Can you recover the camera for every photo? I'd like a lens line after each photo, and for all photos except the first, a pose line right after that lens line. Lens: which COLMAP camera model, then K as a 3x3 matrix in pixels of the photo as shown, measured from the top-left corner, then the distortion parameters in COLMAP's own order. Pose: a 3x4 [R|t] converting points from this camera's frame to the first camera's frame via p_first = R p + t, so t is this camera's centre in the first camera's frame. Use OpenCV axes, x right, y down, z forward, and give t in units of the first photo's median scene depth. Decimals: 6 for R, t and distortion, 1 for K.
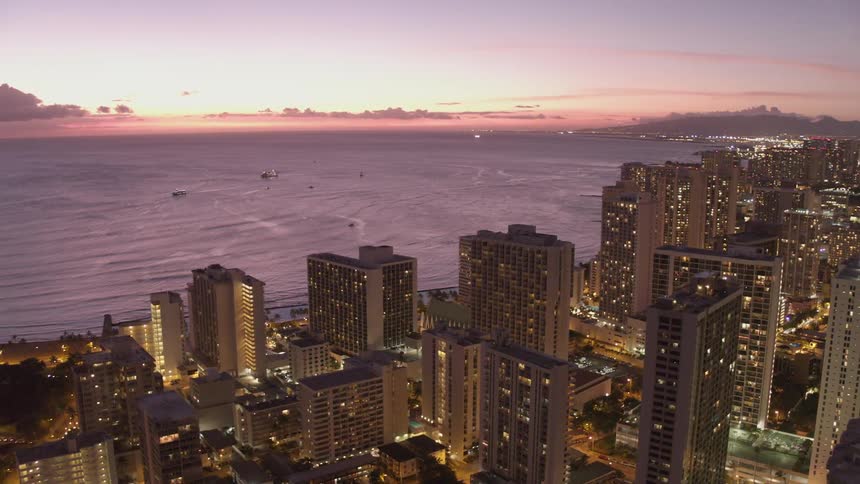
lens RADIAL K [[741.6, 0, 436.2], [0, 741.6, 237.5], [0, 0, 1]] dist [-0.217590, 0.102958]
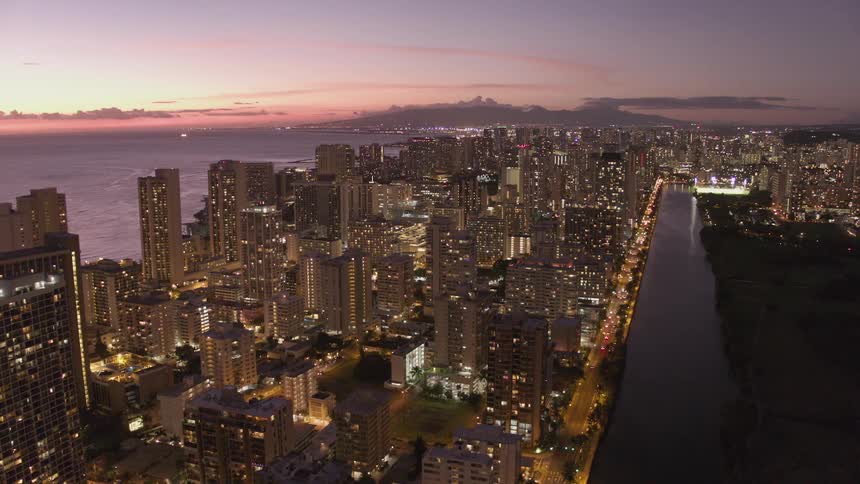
lens RADIAL K [[741.6, 0, 427.8], [0, 741.6, 238.7], [0, 0, 1]] dist [-0.217590, 0.102958]
pose [[0.937833, -0.058307, 0.342155, 0.524487], [0.055664, 0.998295, 0.017548, -0.005252], [-0.342595, 0.002589, 0.939480, 0.029974]]
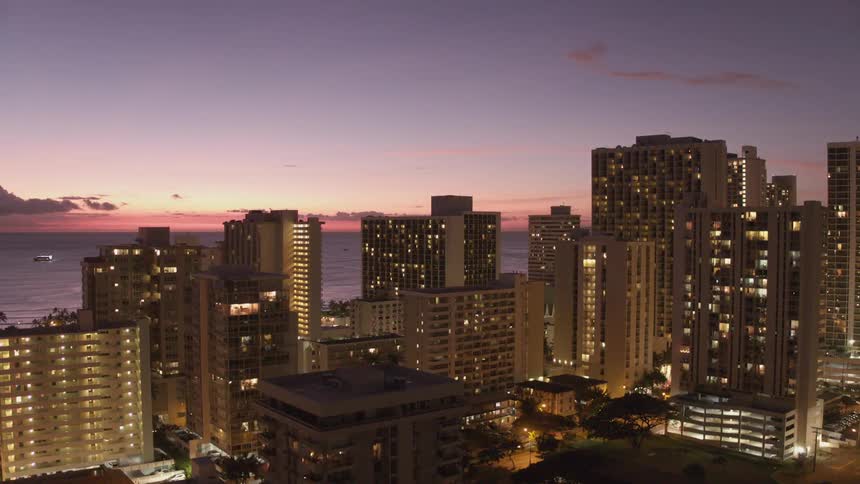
lens RADIAL K [[741.6, 0, 434.9], [0, 741.6, 231.2], [0, 0, 1]] dist [-0.217590, 0.102958]
pose [[0.999498, 0.001355, 0.031662, -0.129508], [0.003326, 0.989084, -0.147319, 0.176651], [-0.031516, 0.147350, 0.988582, 0.196164]]
